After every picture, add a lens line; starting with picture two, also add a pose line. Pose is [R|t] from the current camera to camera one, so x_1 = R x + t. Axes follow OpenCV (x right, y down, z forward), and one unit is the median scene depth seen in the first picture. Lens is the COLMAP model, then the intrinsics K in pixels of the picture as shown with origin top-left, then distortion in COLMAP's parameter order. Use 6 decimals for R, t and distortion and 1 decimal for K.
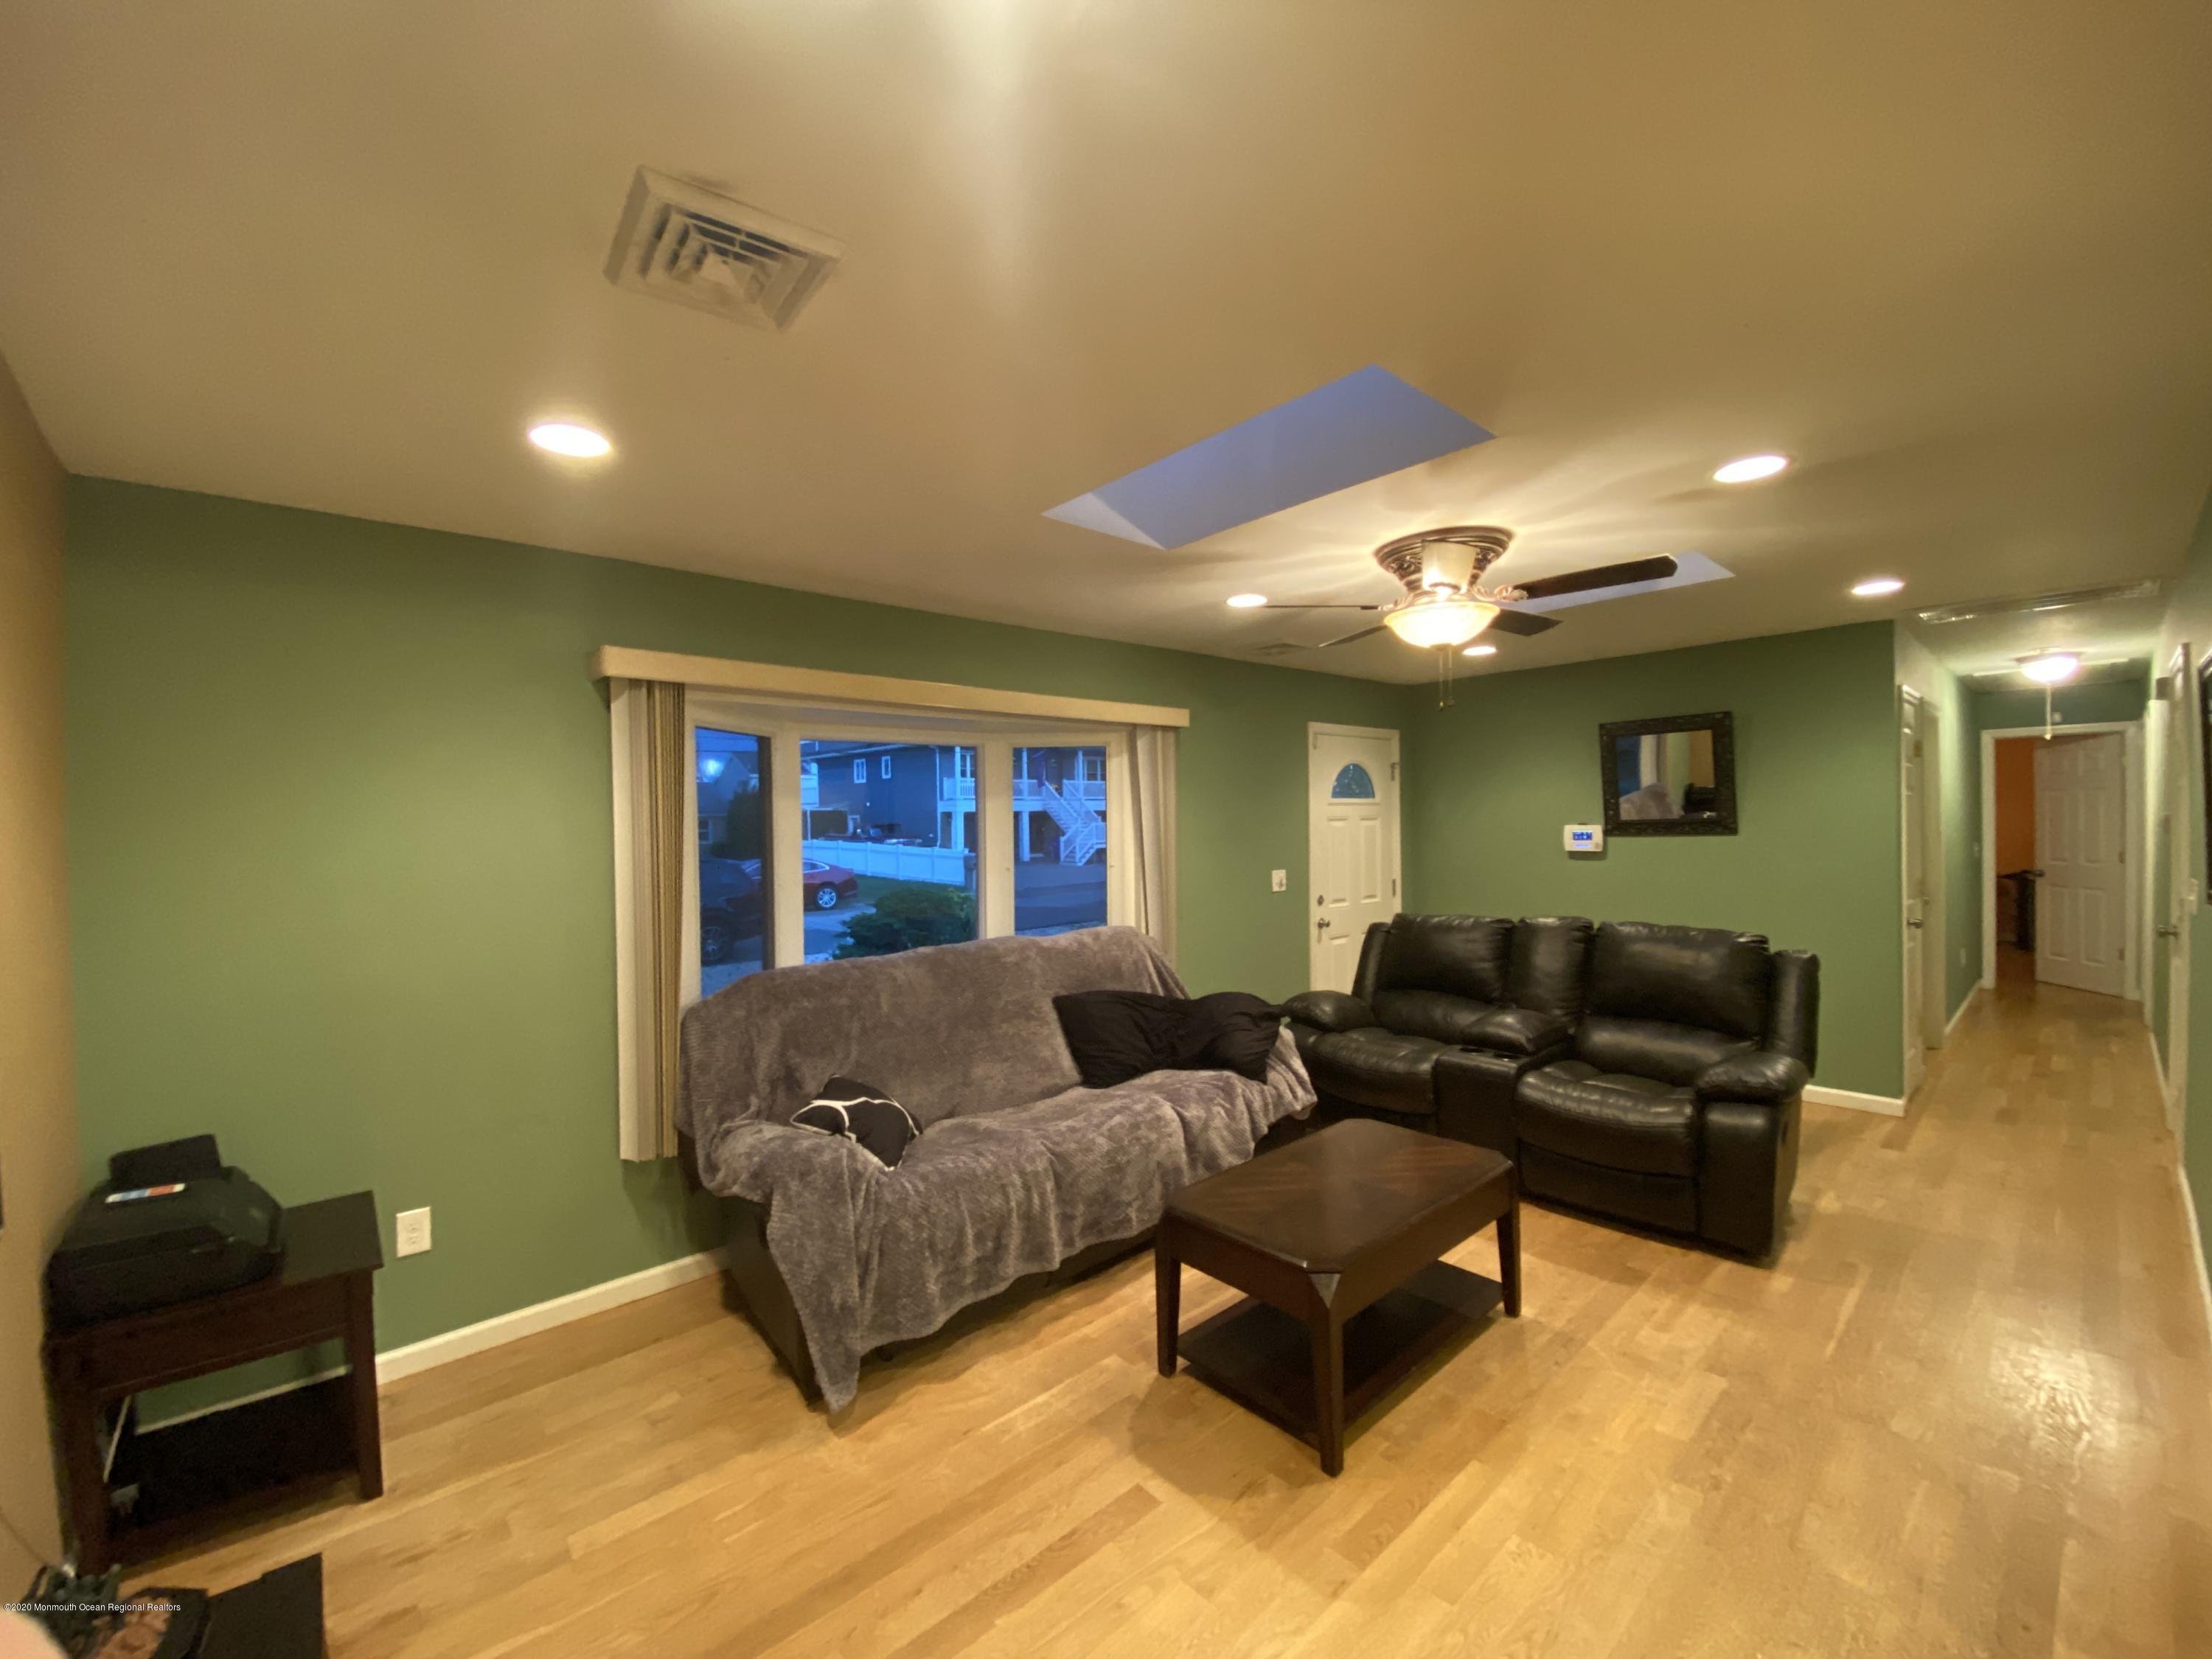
lens RADIAL K [[900.3, 0, 1106.0], [0, 900.3, 829.5], [0, 0, 1]] dist [-0.020589, -0.000097]
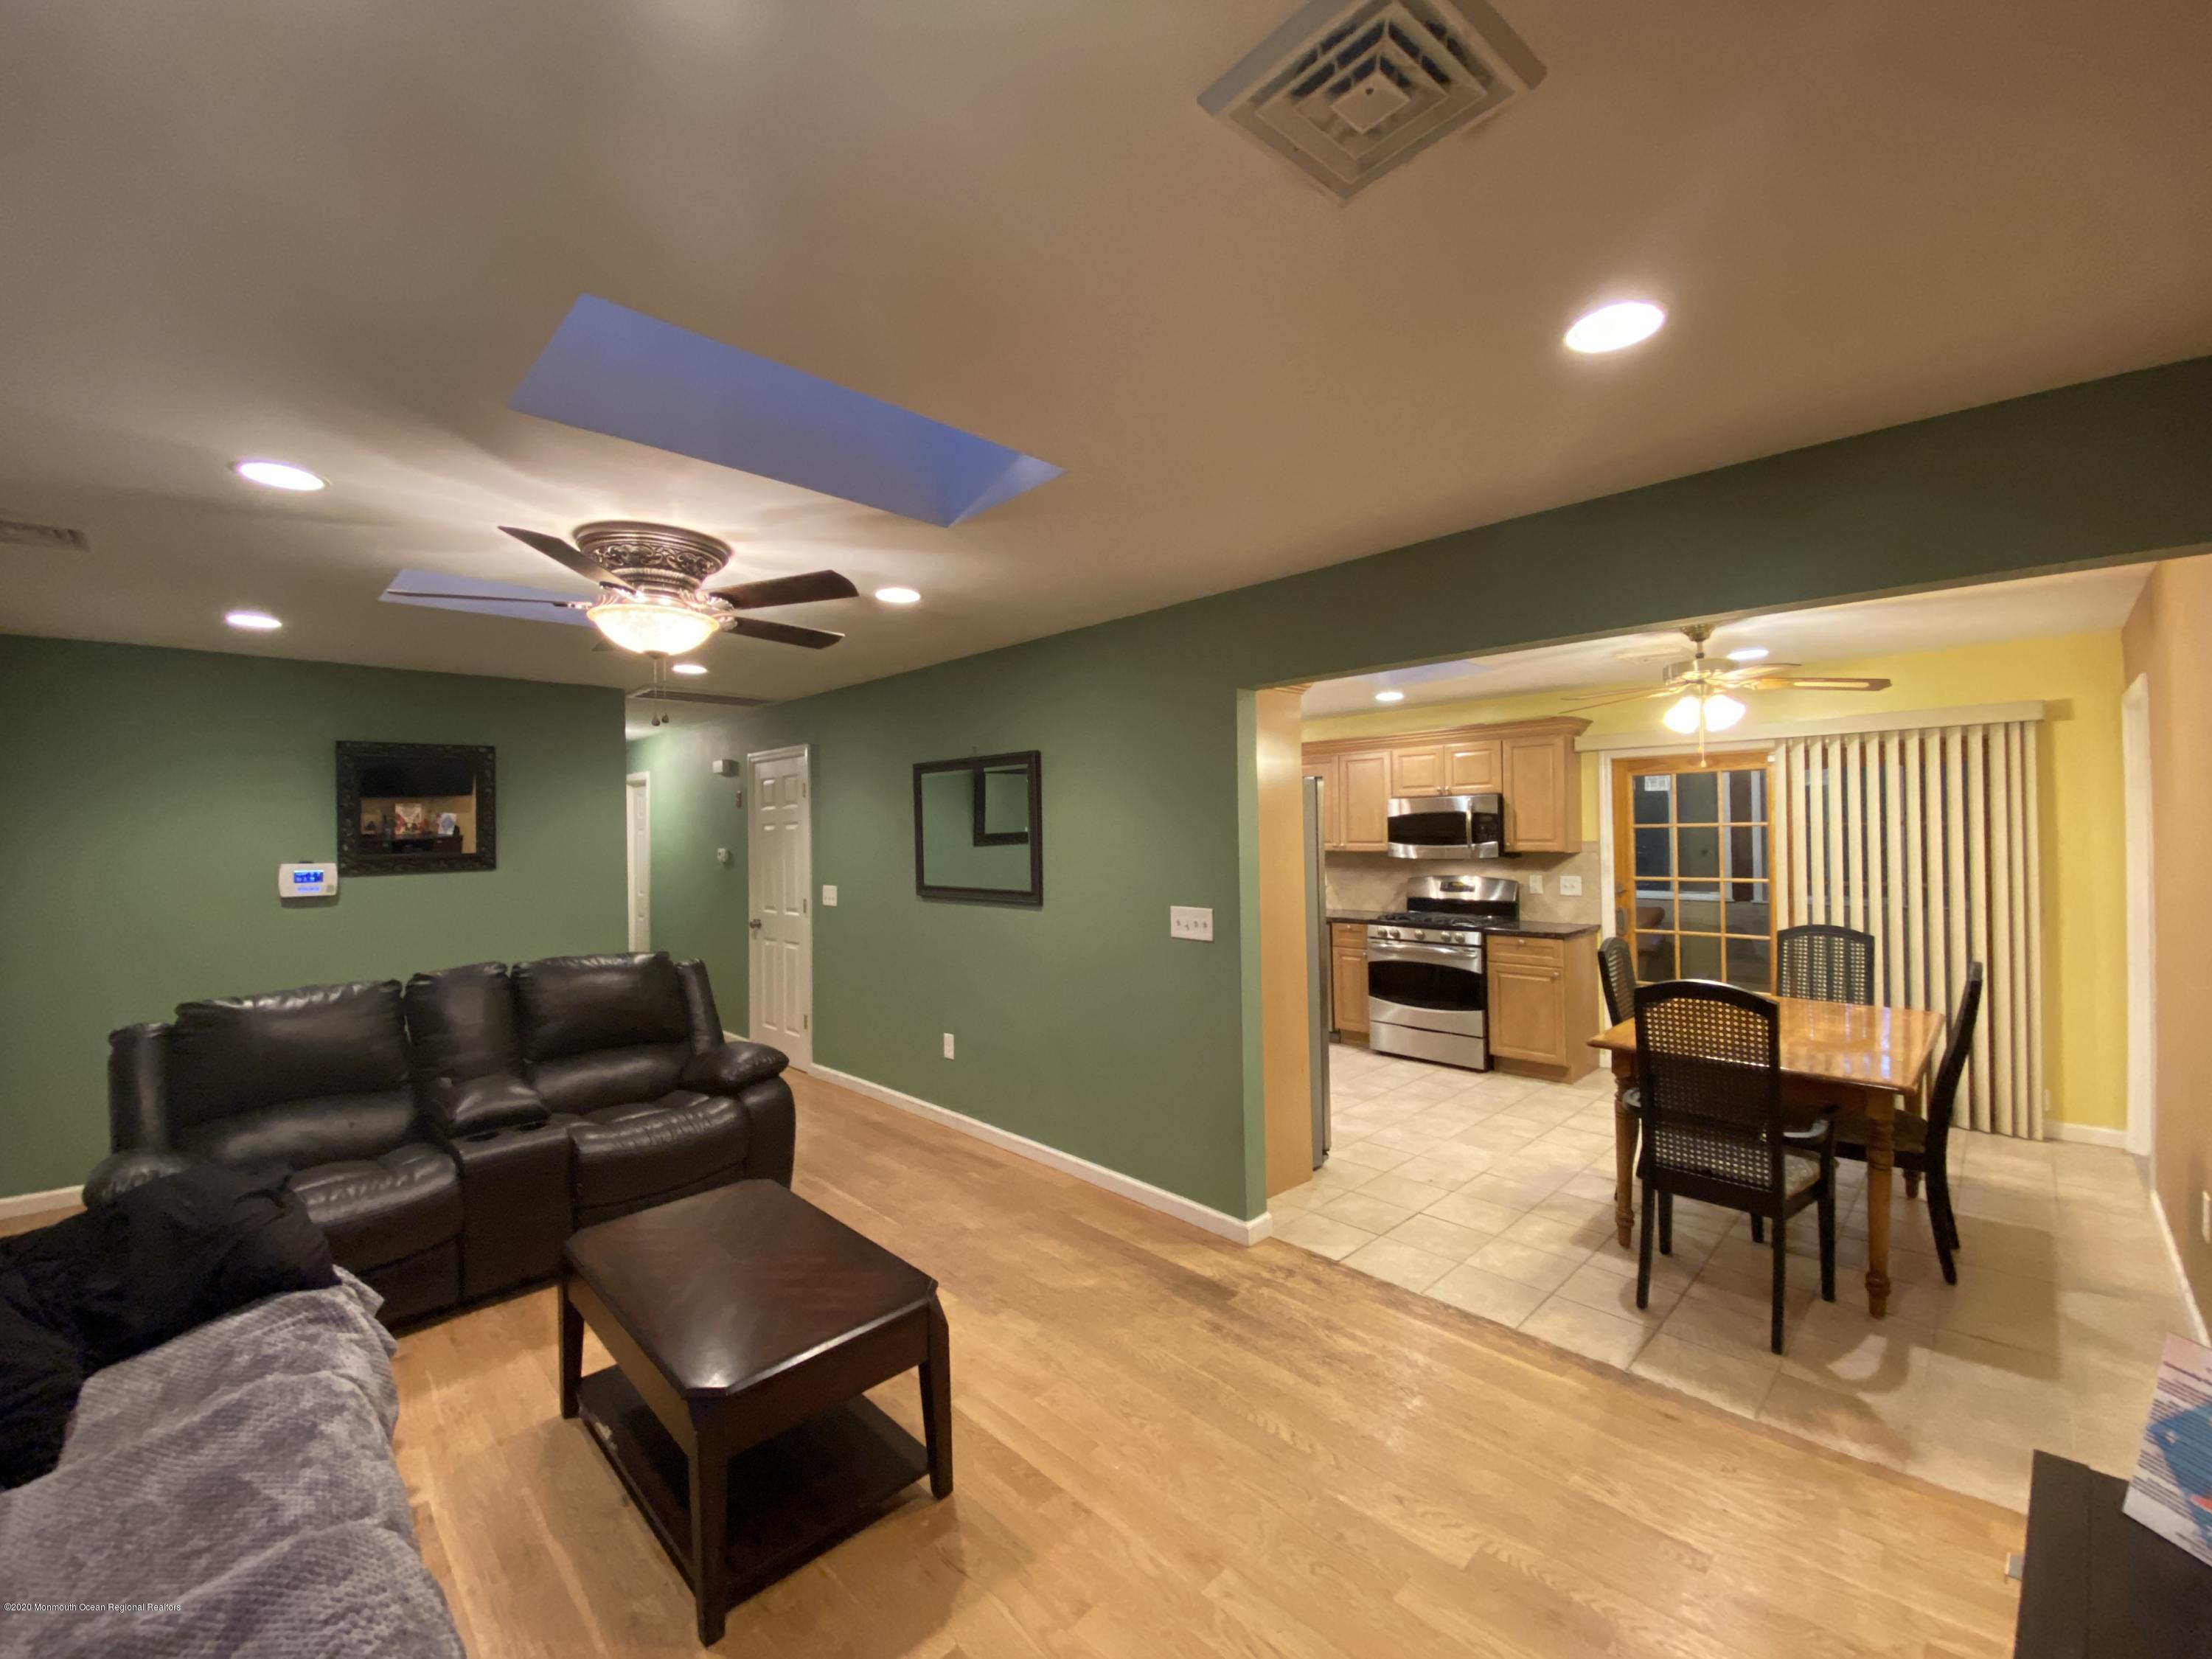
lens RADIAL K [[900.3, 0, 1106.0], [0, 900.3, 829.5], [0, 0, 1]] dist [-0.020589, -0.000097]
pose [[-0.045173, 0.019993, 0.998779, -0.524071], [0.030184, 0.999371, -0.018640, 0.001536], [-0.998523, 0.029305, -0.045748, 0.576016]]
